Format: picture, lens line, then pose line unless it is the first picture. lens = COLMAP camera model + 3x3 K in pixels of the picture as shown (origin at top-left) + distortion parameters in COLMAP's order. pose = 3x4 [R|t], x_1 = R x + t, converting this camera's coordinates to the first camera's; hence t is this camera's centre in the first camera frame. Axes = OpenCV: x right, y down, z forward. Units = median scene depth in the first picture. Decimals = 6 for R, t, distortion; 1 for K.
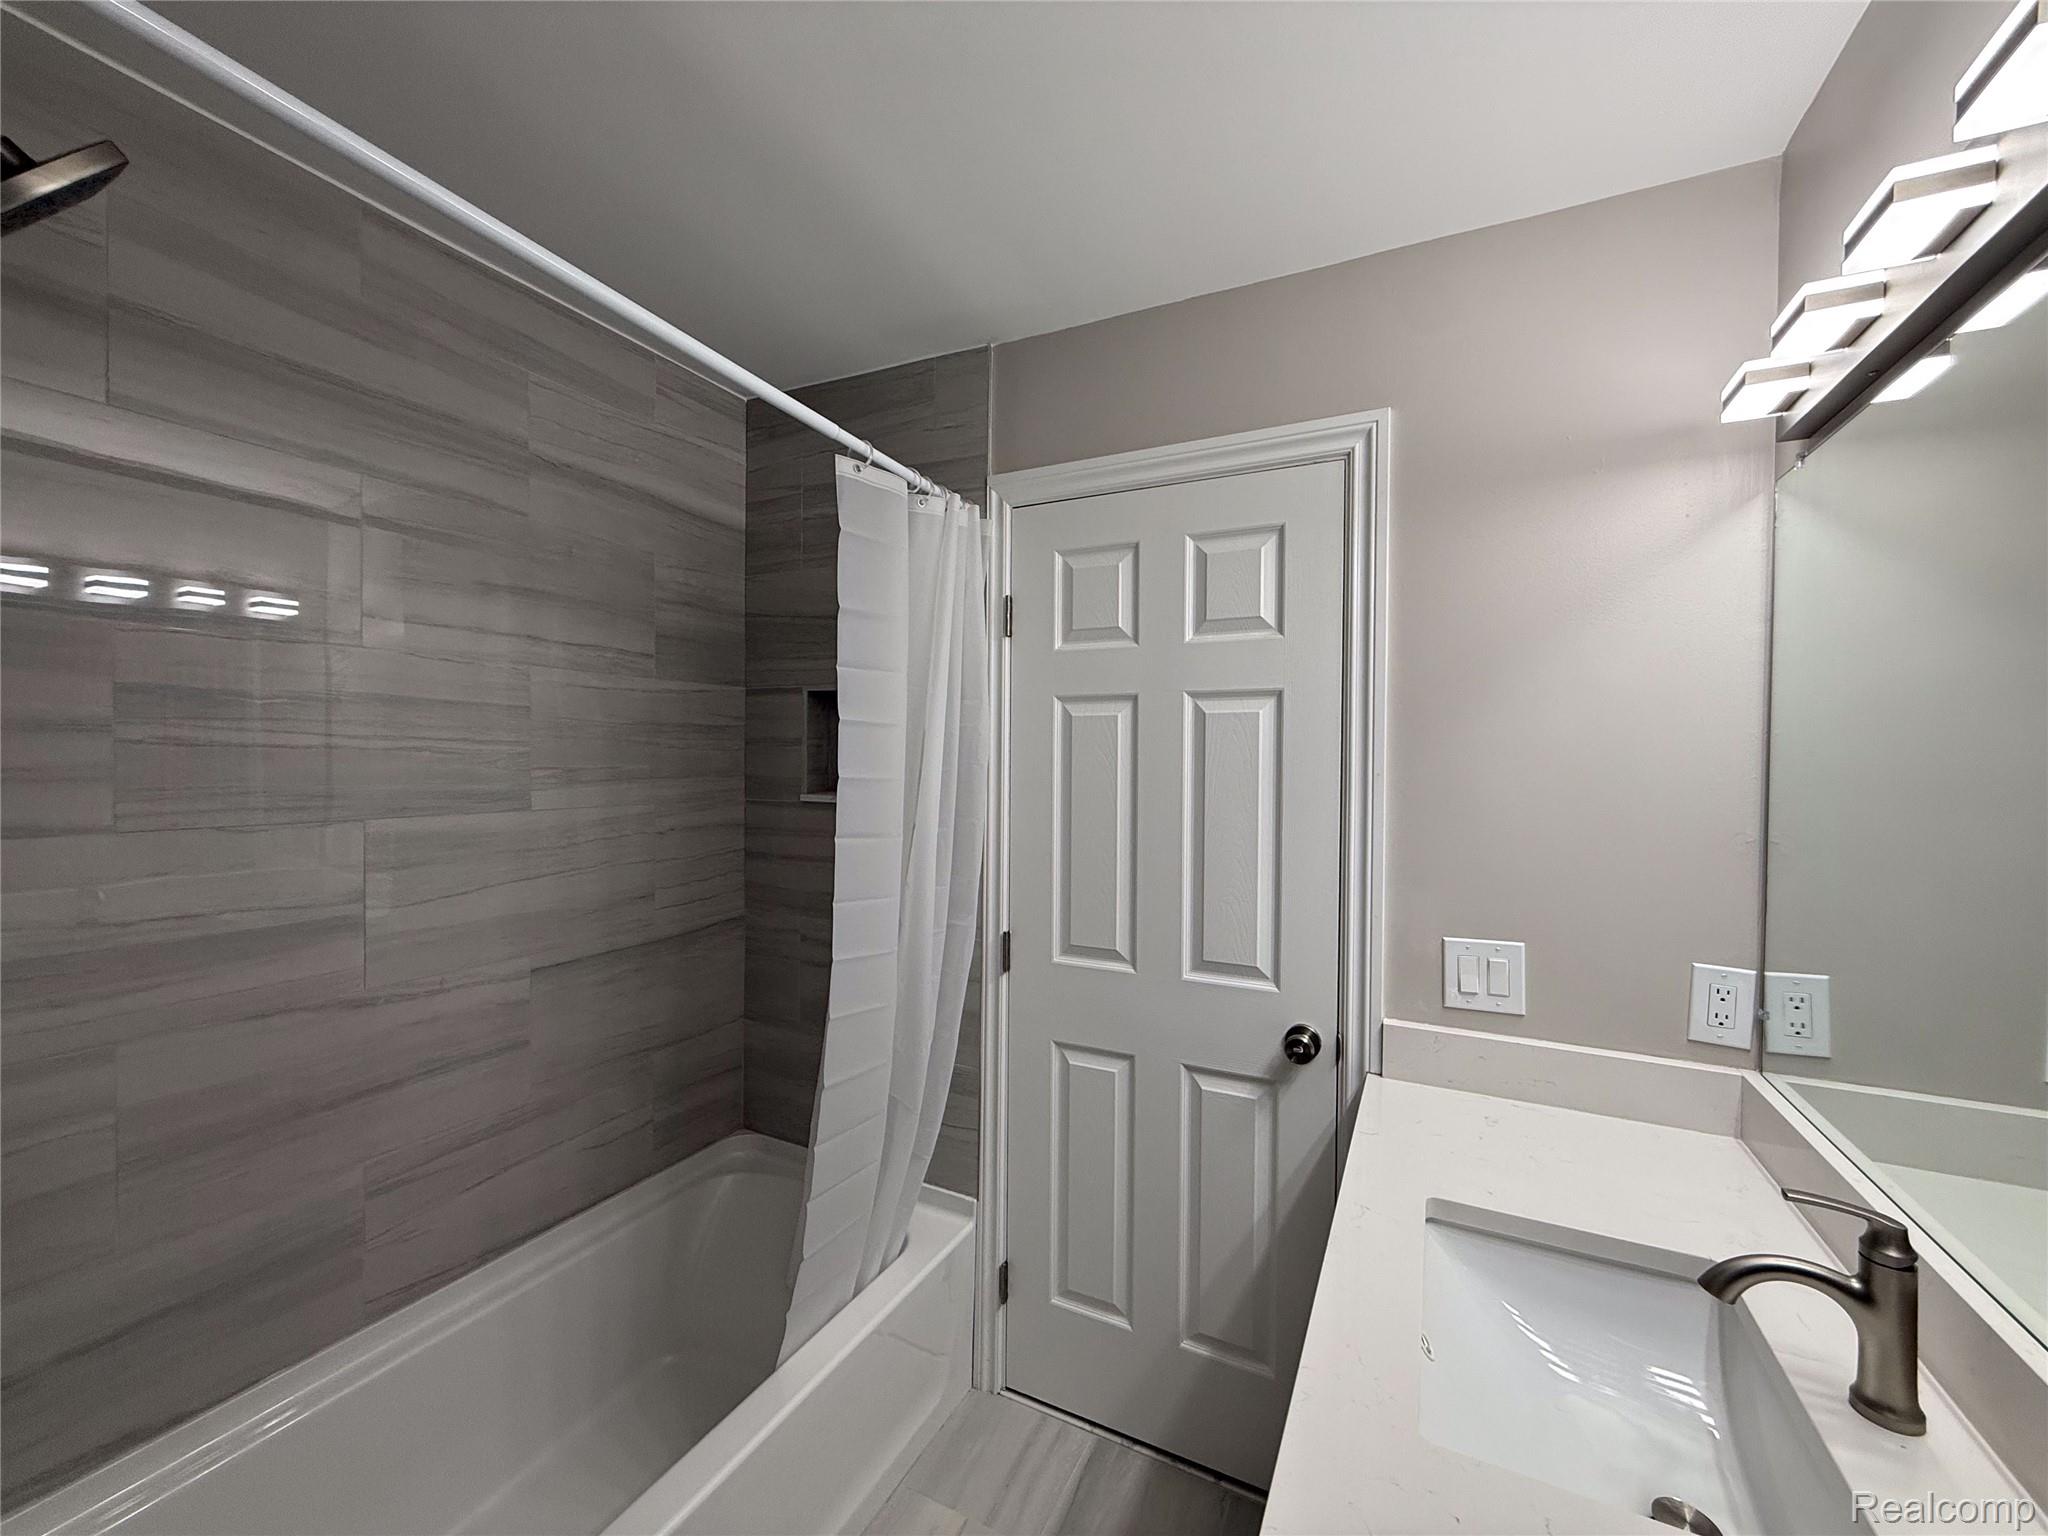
lens RADIAL K [[816.8, 0, 1022.2], [0, 816.8, 774.5], [0, 0, 1]] dist [0.001042, -0.000265]
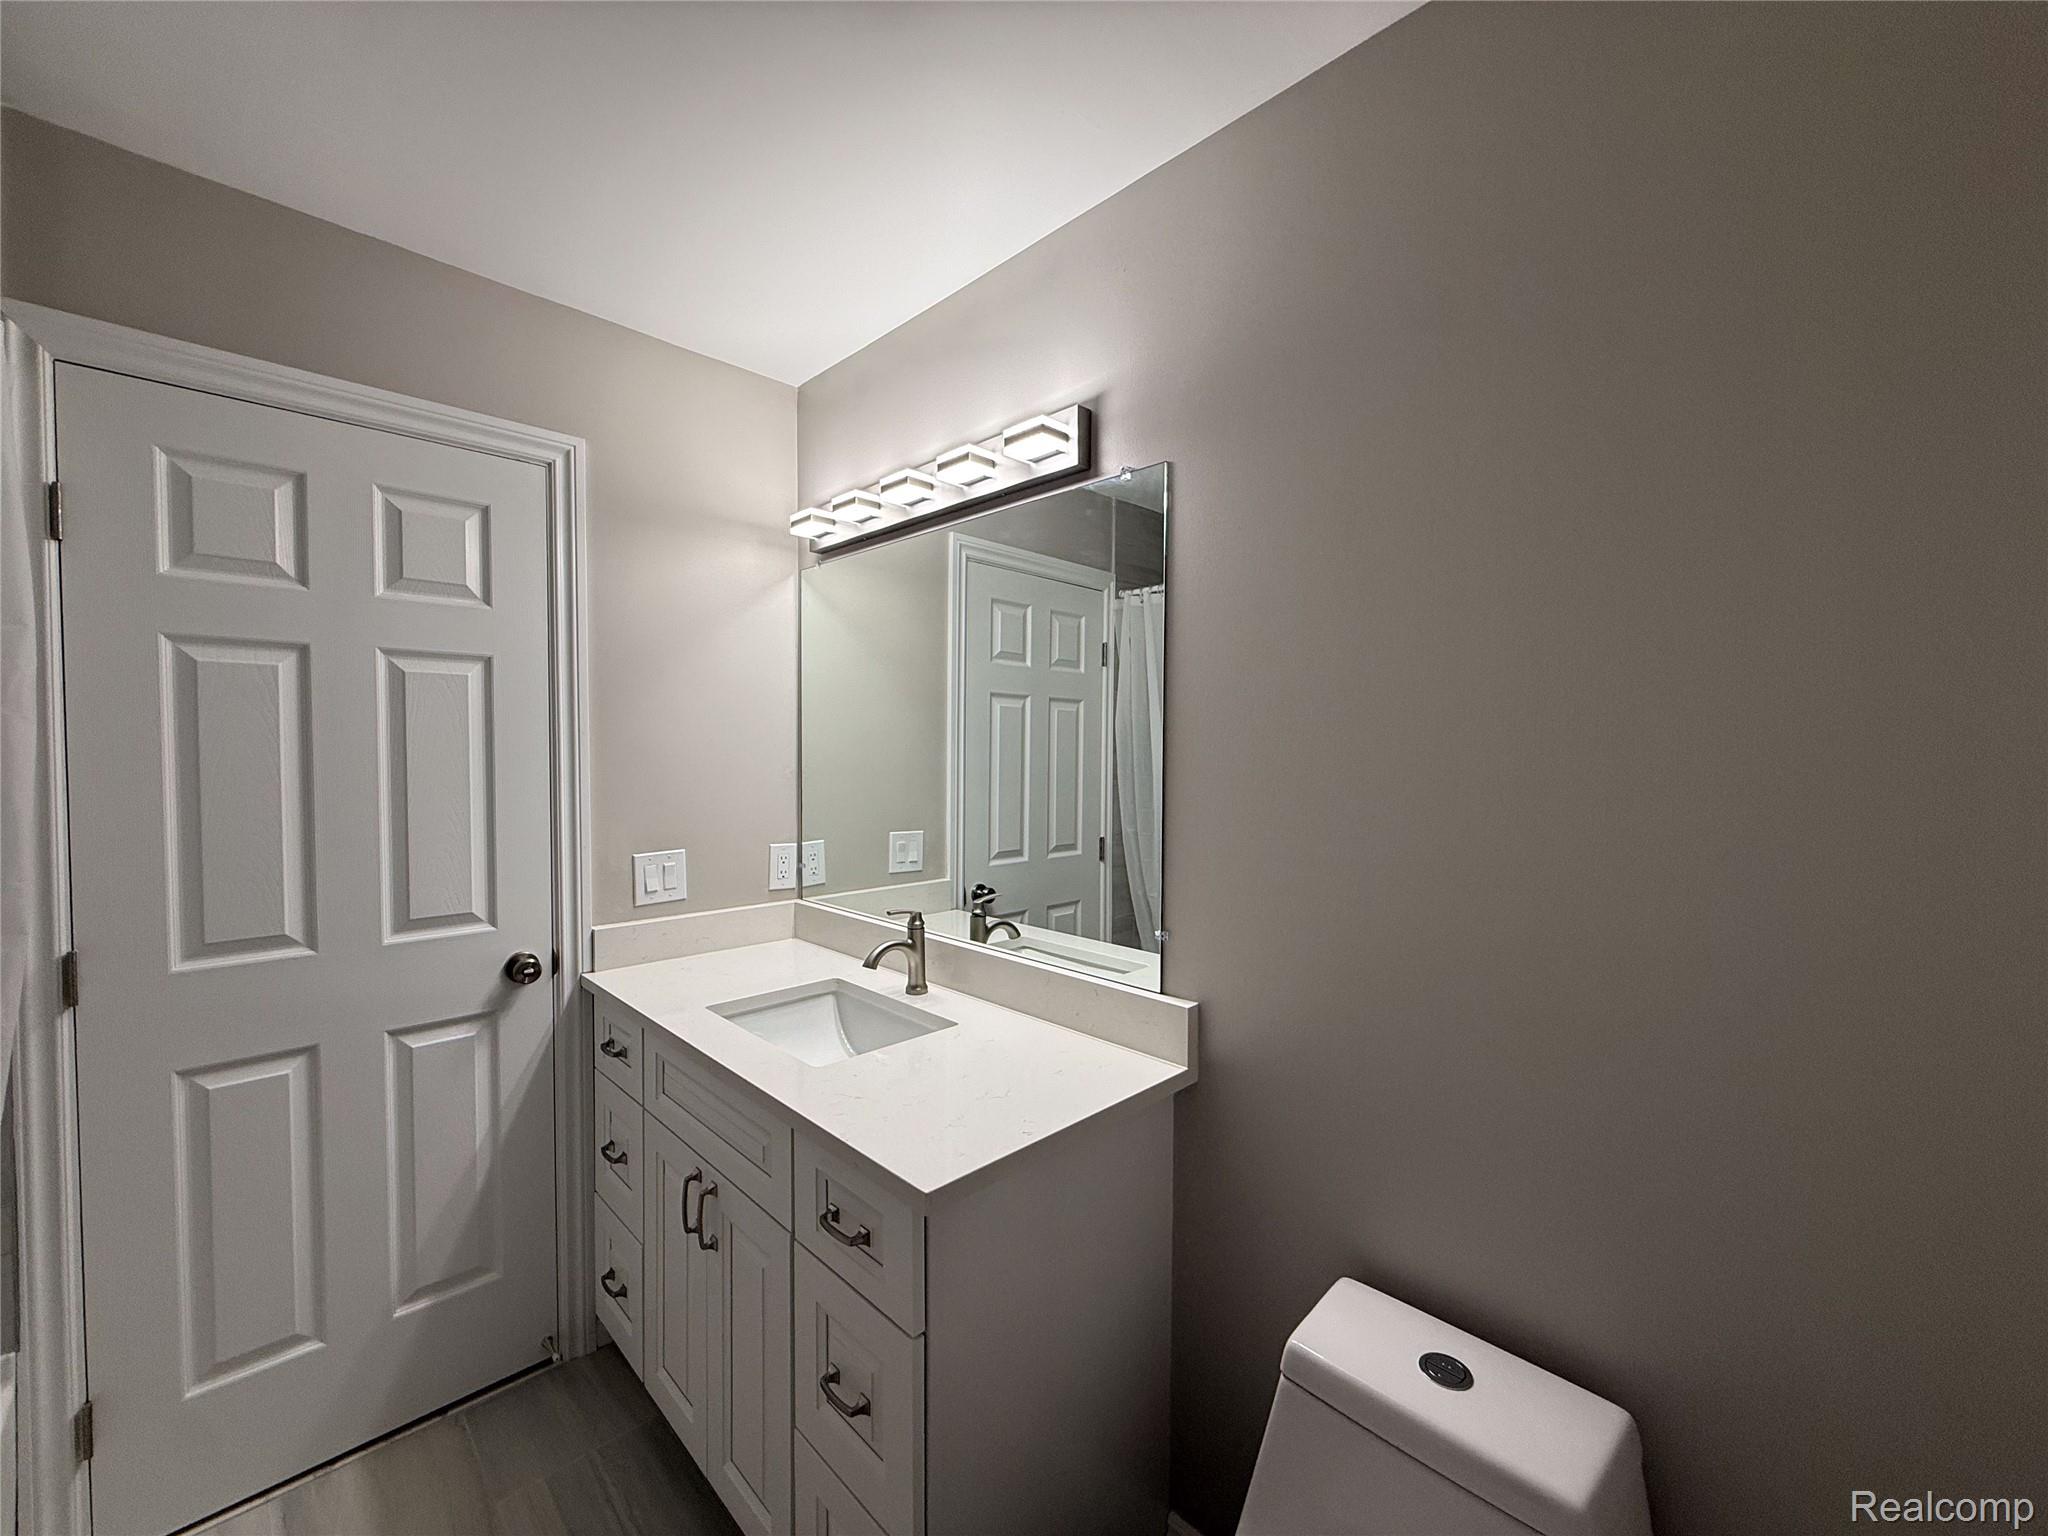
lens RADIAL K [[816.8, 0, 1023.1], [0, 816.8, 764.7], [0, 0, 1]] dist [0.001042, -0.000265]
pose [[0.322205, -0.029231, 0.946219, -0.493614], [0.012941, 0.999566, 0.026473, 0.022189], [-0.946582, 0.003716, 0.322443, -0.033185]]
